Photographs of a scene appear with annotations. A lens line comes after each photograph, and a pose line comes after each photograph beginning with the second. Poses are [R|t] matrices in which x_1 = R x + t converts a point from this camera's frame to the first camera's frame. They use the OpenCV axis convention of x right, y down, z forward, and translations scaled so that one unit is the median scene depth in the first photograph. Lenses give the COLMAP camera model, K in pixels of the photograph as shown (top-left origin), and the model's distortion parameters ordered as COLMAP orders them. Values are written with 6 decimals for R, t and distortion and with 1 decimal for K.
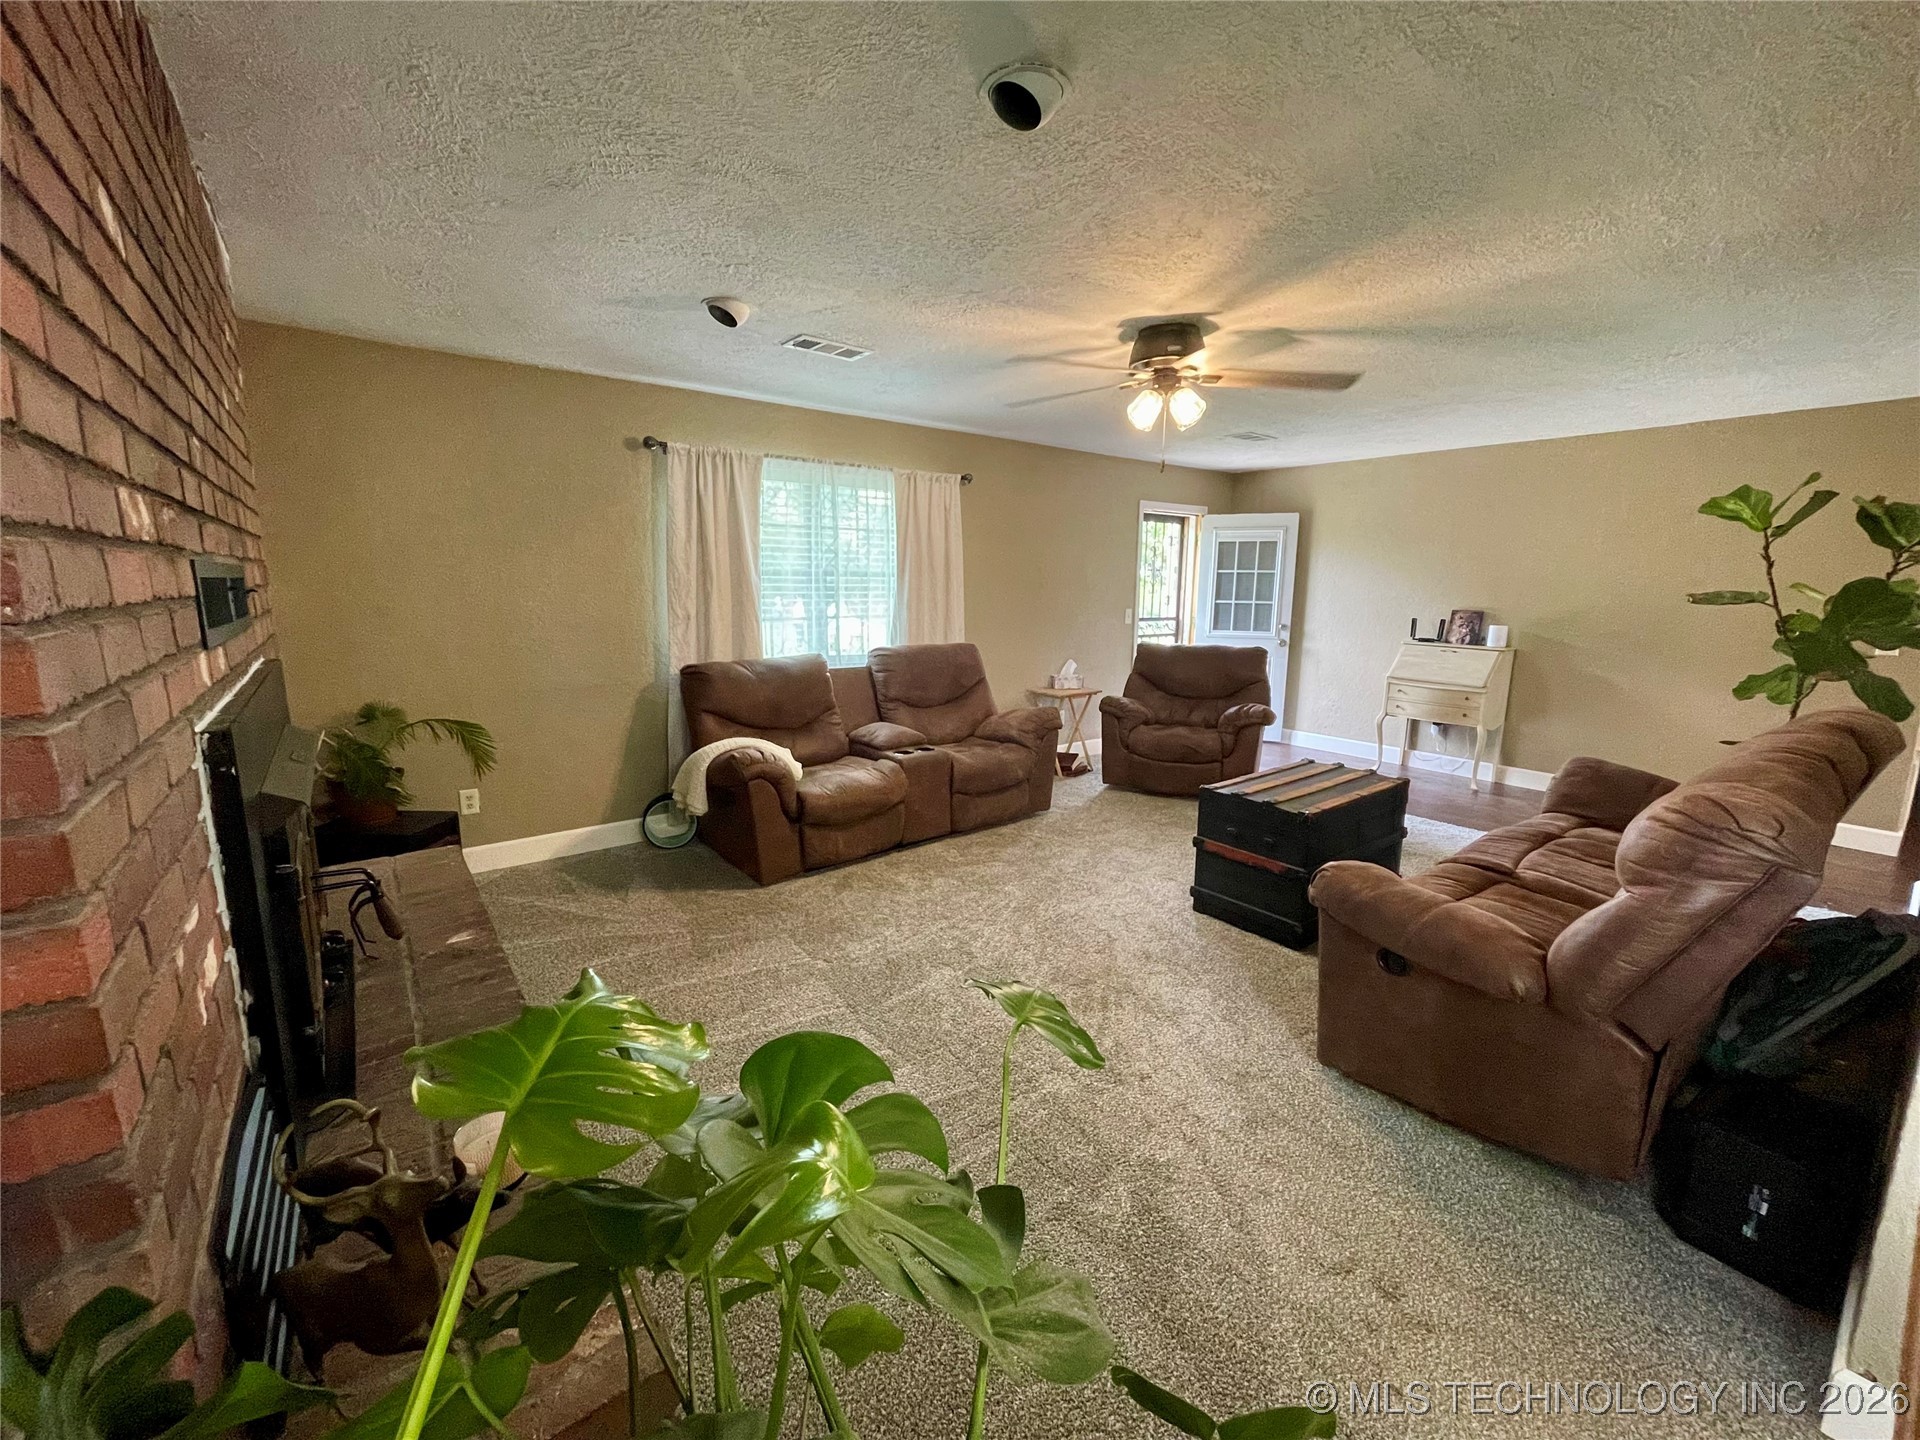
lens RADIAL K [[783.3, 0, 954.3], [0, 783.3, 707.0], [0, 0, 1]] dist [0.017203, 0.000180]
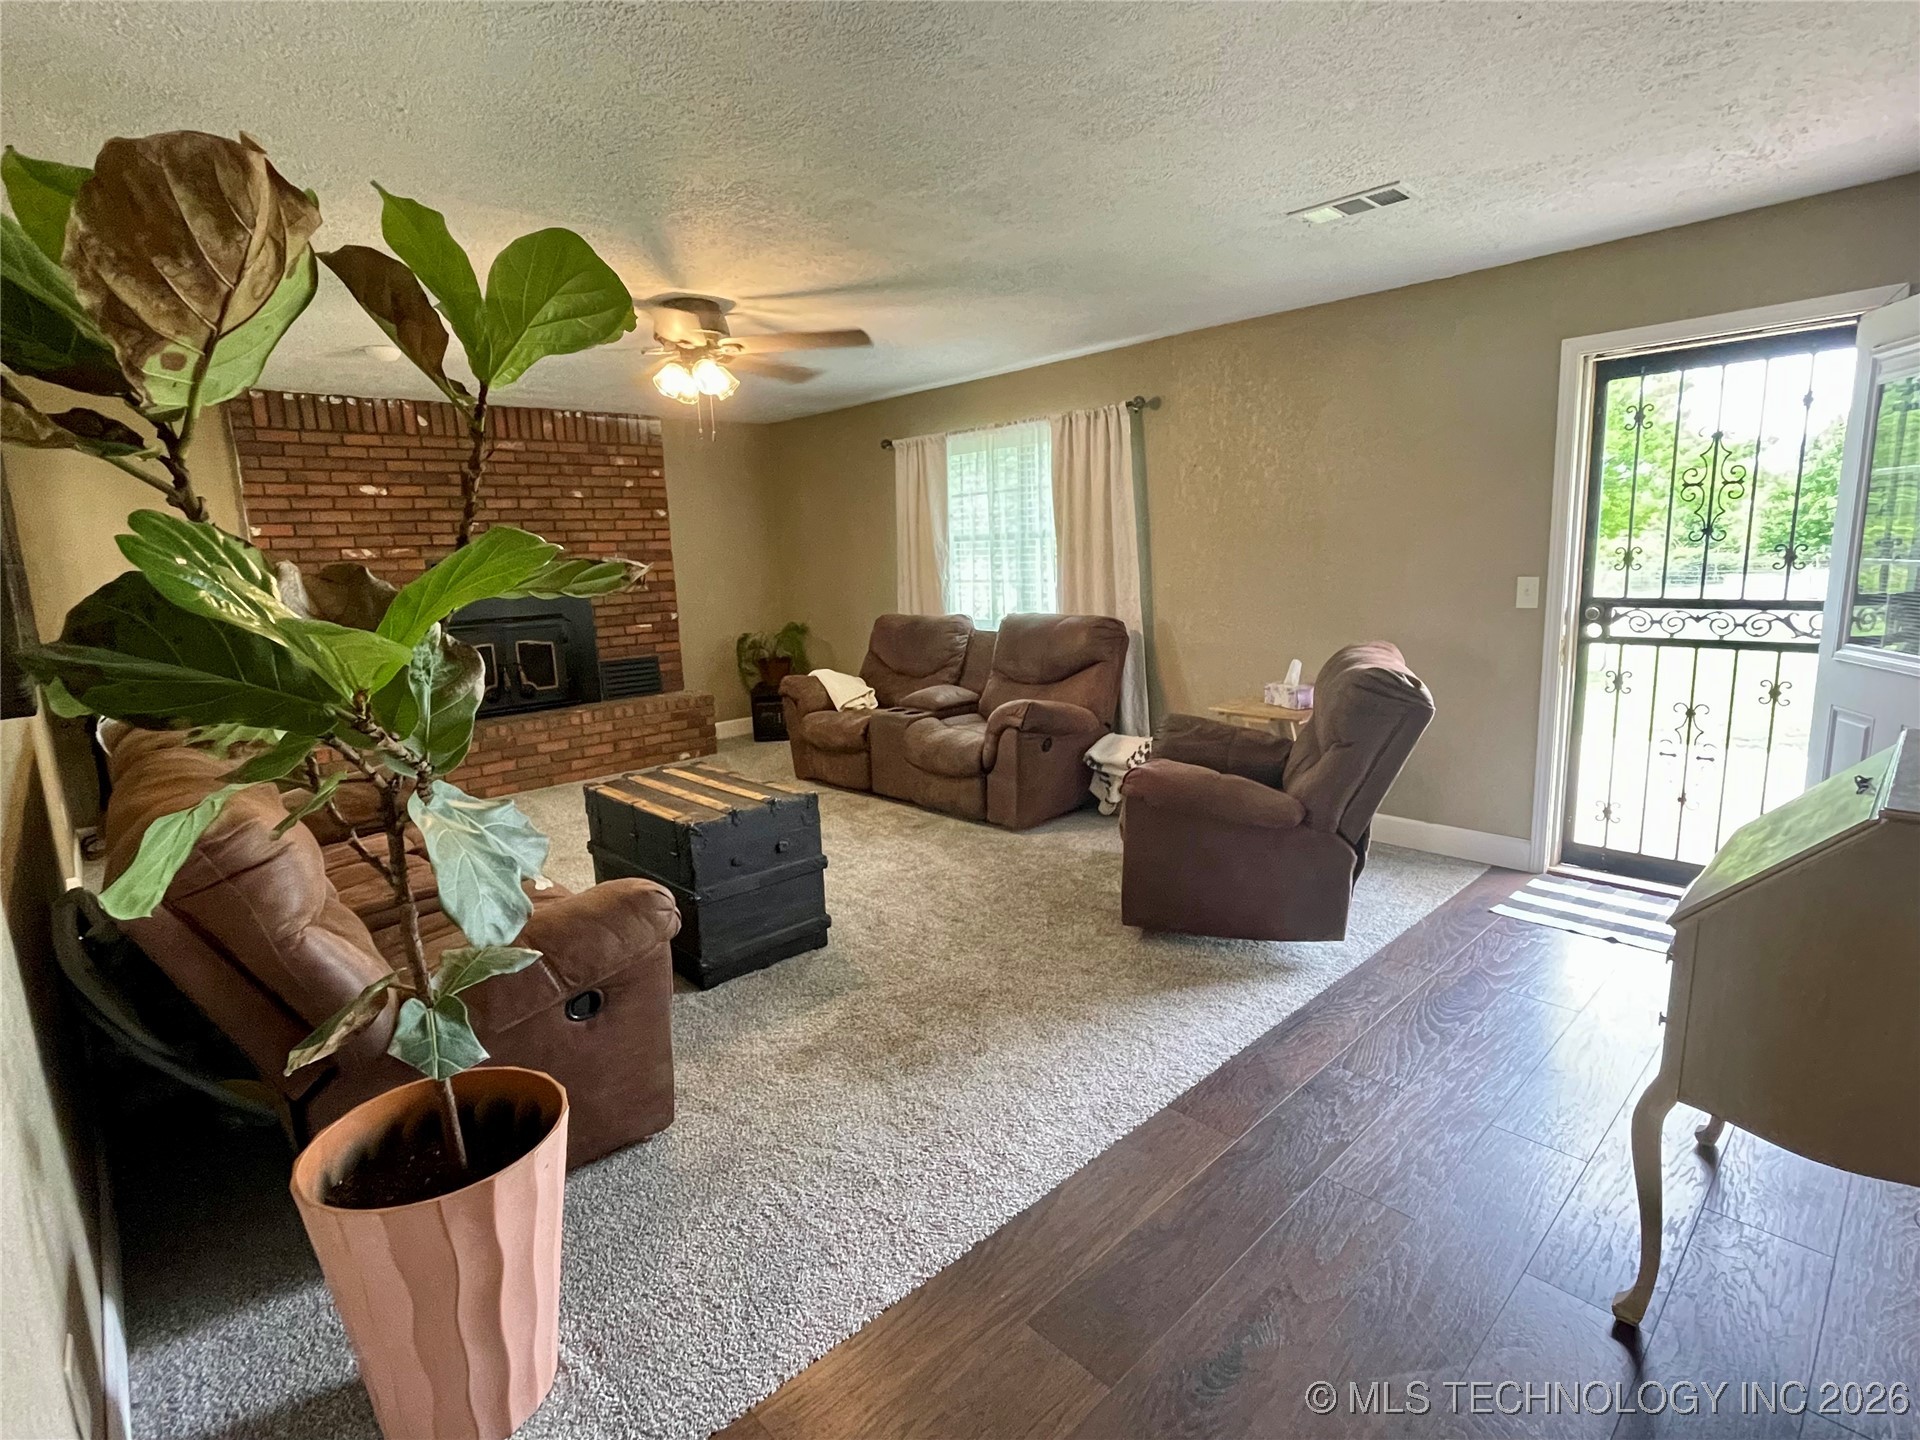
lens RADIAL K [[945.7, 0, 973.2], [0, 945.7, 715.3], [0, 0, 1]] dist [-0.020901, -0.000747]
pose [[0.097586, 0.161950, -0.981962, 1.029918], [-0.121597, 0.981219, 0.149743, -0.119292], [0.987771, 0.104790, 0.115446, 0.827615]]
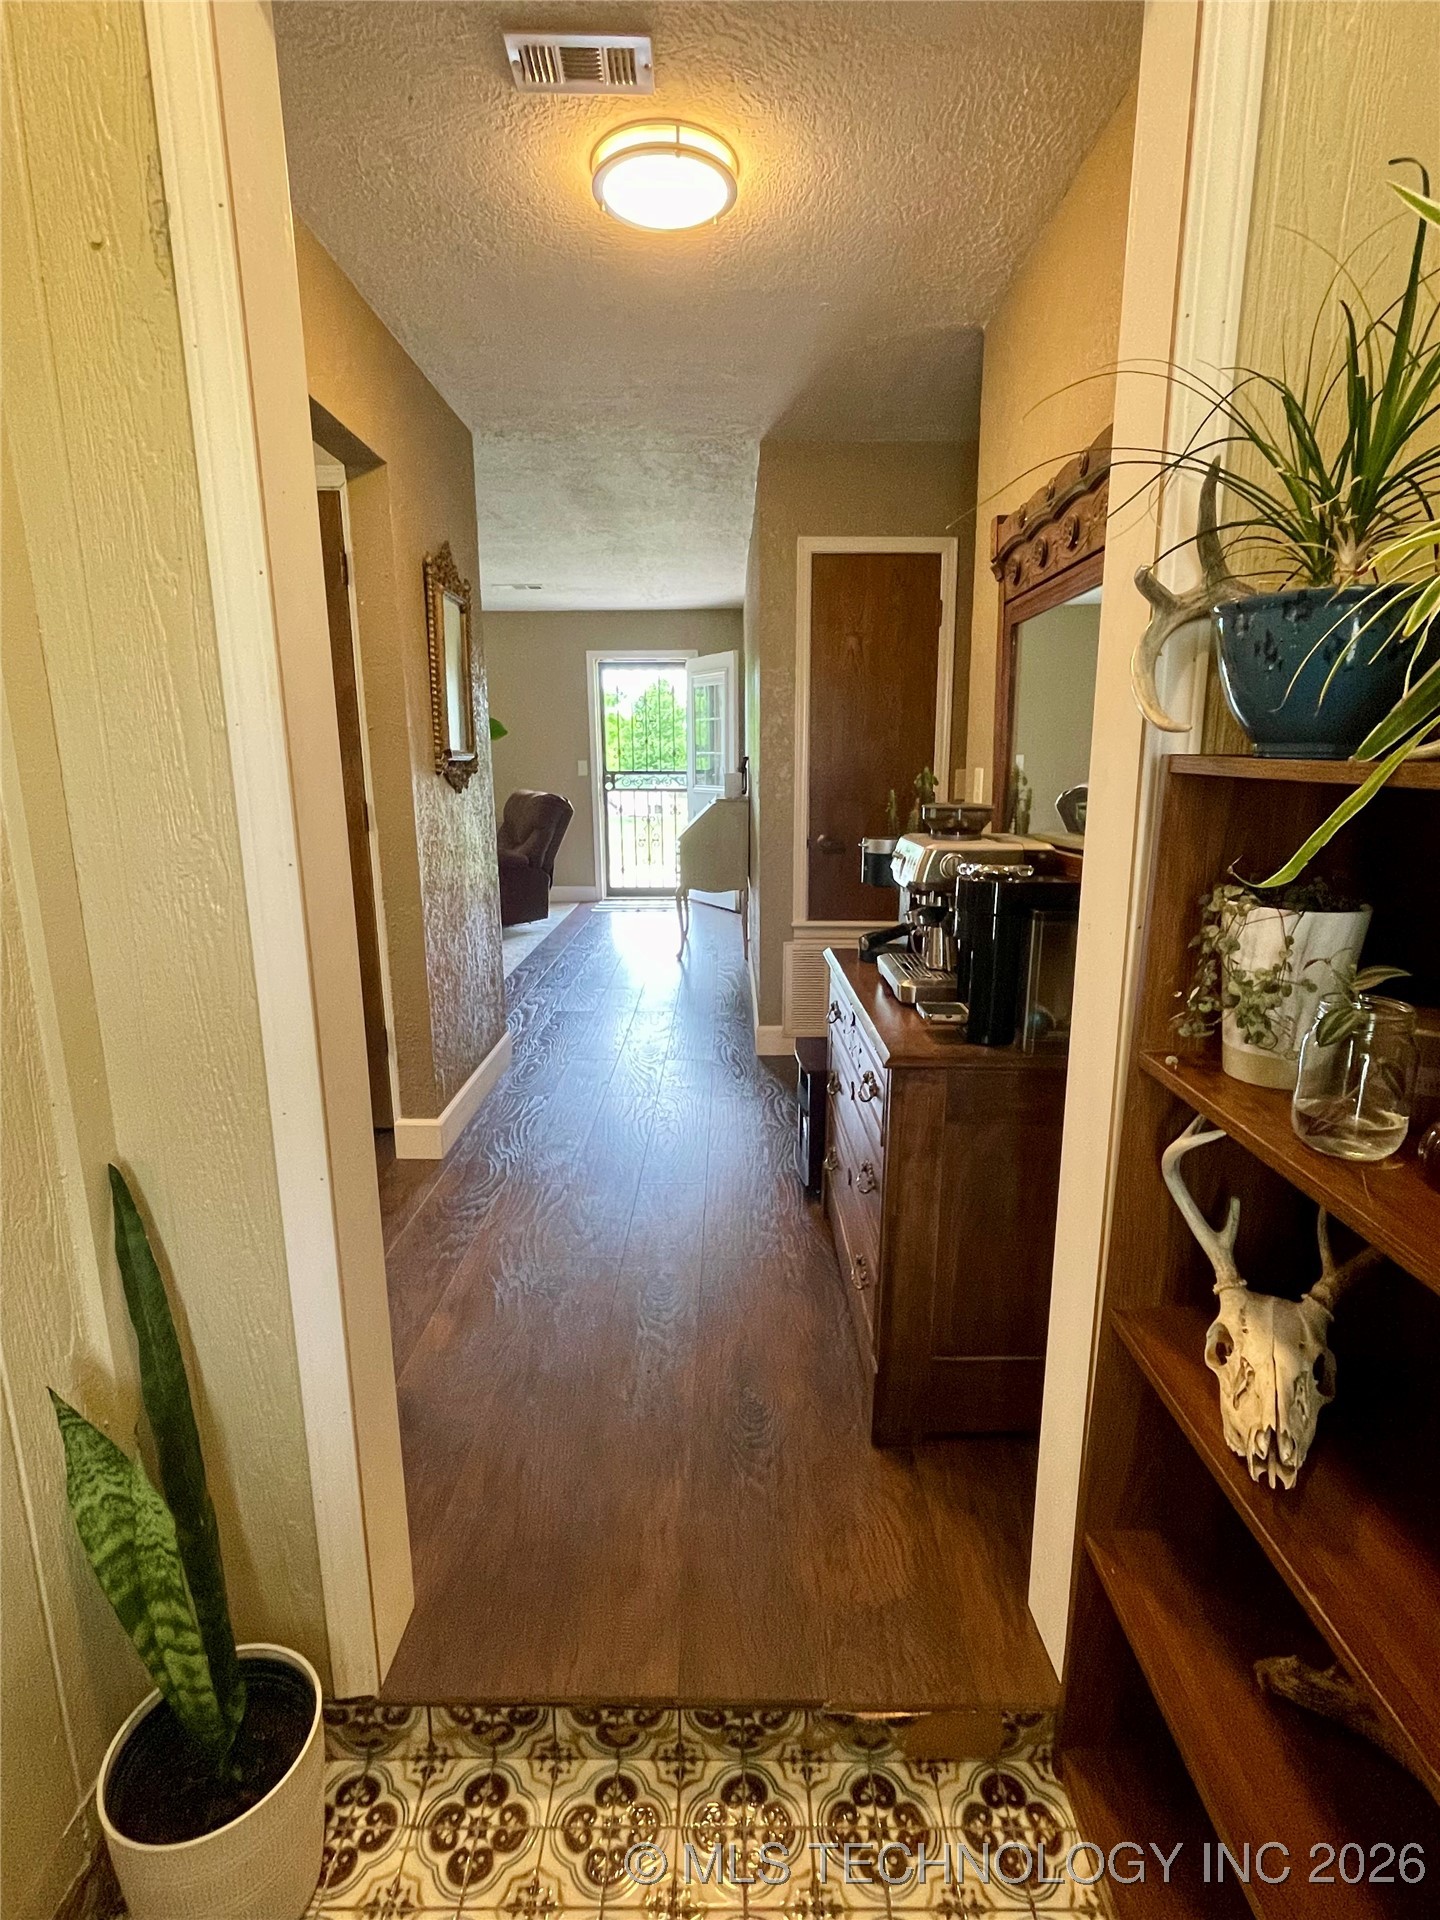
lens RADIAL K [[945.7, 0, 720.0], [0, 945.7, 960.0], [0, 0, 1]] dist [-0.020901, -0.000747]
pose [[0.788265, 0.114331, -0.604621, 1.530366], [-0.084898, 0.993397, 0.077163, 0.028252], [0.609451, -0.009493, 0.792767, 0.186635]]
